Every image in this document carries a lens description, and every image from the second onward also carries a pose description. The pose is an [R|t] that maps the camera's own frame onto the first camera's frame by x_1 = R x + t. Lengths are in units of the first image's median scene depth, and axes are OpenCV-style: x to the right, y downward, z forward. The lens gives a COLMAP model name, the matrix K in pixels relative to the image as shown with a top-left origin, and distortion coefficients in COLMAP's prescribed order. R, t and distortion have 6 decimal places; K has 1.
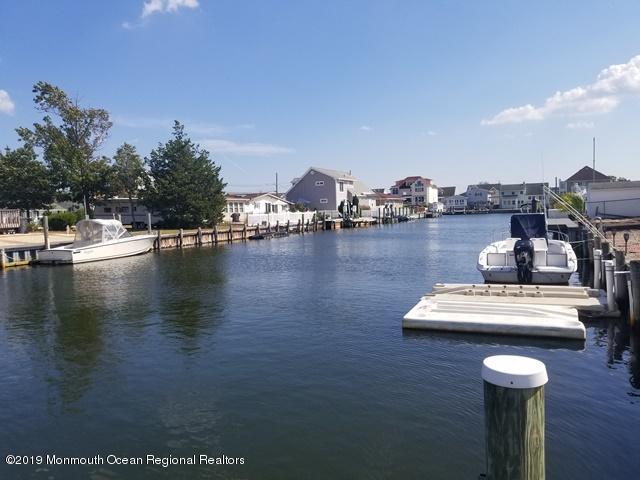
lens RADIAL K [[489.7, 0, 320.0], [0, 489.7, 240.0], [0, 0, 1]] dist [0.069858, -0.126322]
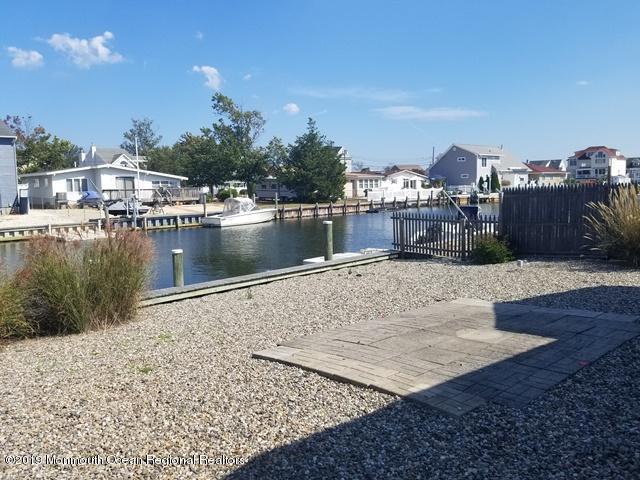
lens RADIAL K [[489.7, 0, 320.0], [0, 489.7, 240.0], [0, 0, 1]] dist [0.069858, -0.126322]
pose [[0.935663, 0.053026, -0.348887, 0.188829], [-0.030968, 0.997170, 0.068503, -0.014237], [0.351532, -0.053292, 0.934658, -0.190803]]
